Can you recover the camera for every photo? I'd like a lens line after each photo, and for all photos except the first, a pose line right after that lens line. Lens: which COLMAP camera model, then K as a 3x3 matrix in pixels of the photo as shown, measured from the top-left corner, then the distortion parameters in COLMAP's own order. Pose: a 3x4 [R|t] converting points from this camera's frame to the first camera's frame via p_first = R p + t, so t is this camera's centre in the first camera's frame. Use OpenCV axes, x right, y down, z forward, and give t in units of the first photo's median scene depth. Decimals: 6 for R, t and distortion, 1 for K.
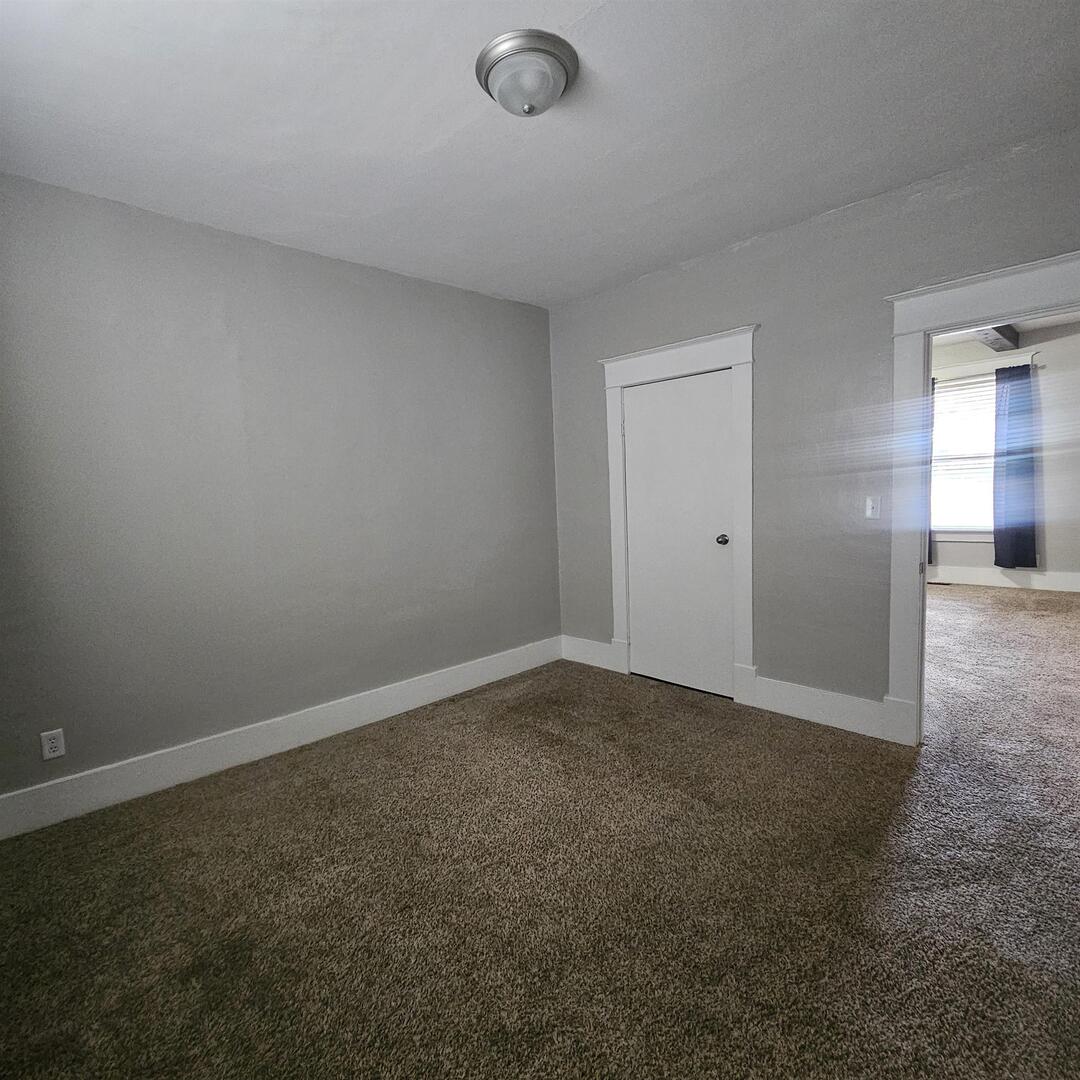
lens RADIAL K [[587.3, 0, 537.7], [0, 587.3, 540.5], [0, 0, 1]] dist [0.002892, -0.000738]
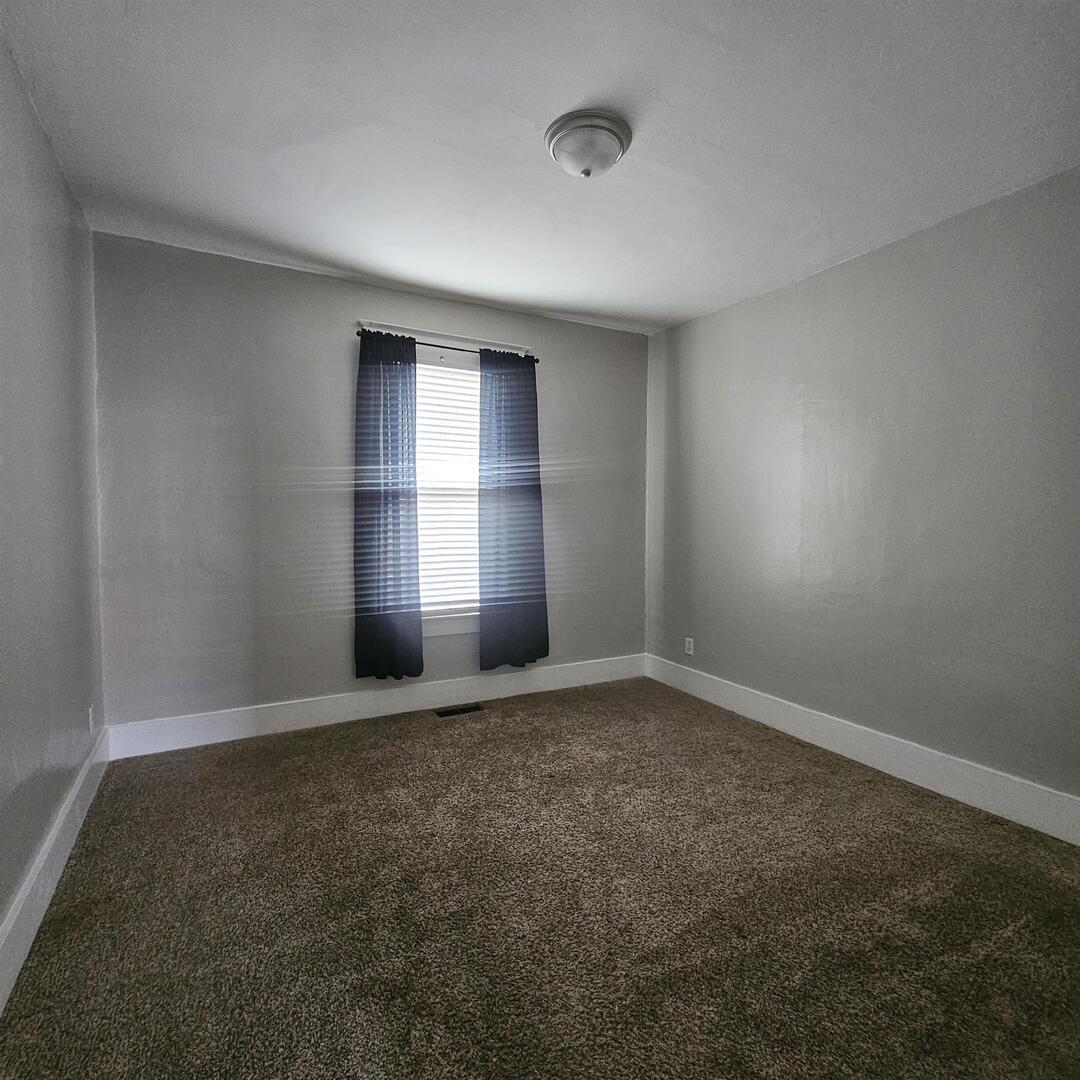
lens RADIAL K [[587.3, 0, 537.7], [0, 587.3, 540.5], [0, 0, 1]] dist [0.002892, -0.000738]
pose [[-0.270305, 0.072044, -0.960075, 0.821610], [-0.086010, 0.991402, 0.098611, -0.080845], [0.958925, 0.109231, -0.261784, 0.892225]]
